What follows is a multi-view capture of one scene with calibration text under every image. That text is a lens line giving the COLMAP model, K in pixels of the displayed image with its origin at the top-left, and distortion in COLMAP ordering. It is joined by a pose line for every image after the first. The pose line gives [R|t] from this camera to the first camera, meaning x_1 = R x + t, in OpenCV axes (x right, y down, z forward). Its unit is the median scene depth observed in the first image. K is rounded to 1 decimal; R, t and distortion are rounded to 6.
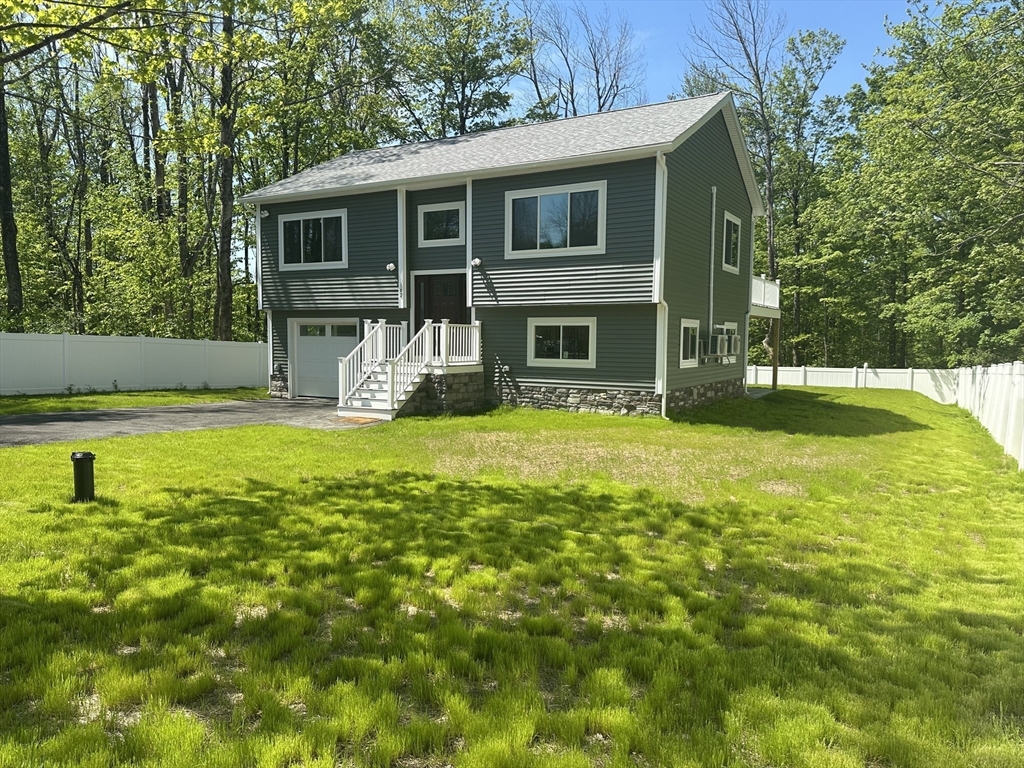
lens RADIAL K [[718.8, 0, 514.3], [0, 718.8, 388.5], [0, 0, 1]] dist [0.024509, -0.040392]
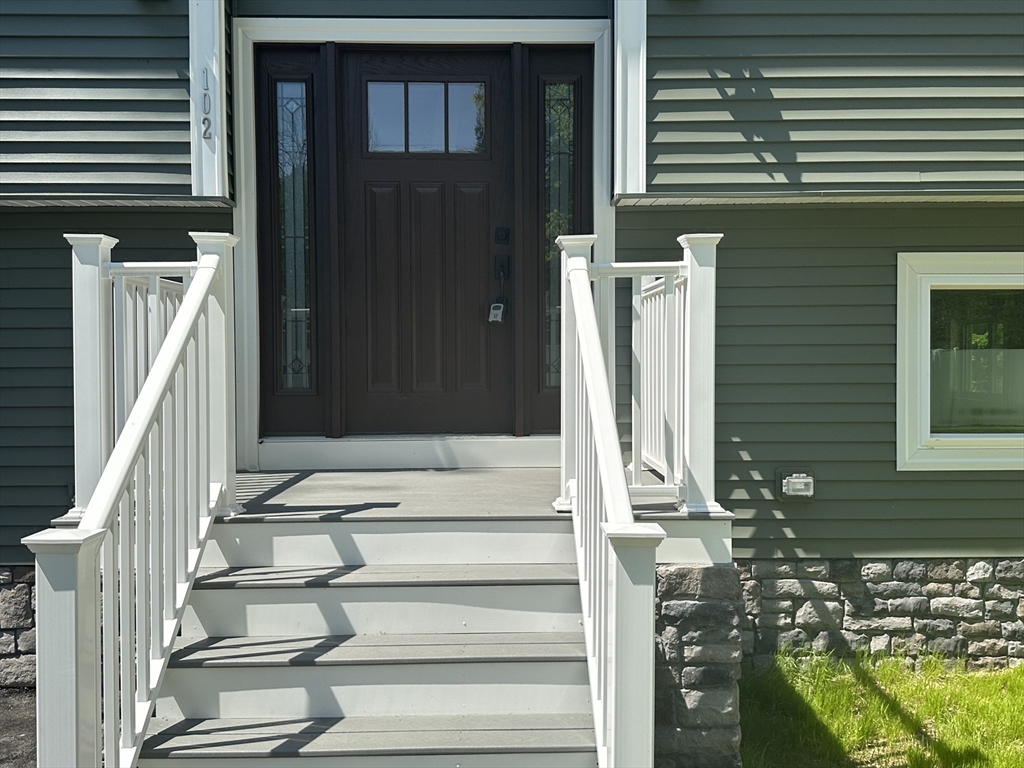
lens RADIAL K [[1036.0, 0, 512.4], [0, 1036.0, 383.9], [0, 0, 1]] dist [0.026305, 0.000000]
pose [[0.857762, -0.026014, 0.513389, -0.254497], [0.048538, 0.998355, -0.030508, -0.055213], [-0.511751, 0.051088, 0.857614, 0.800815]]
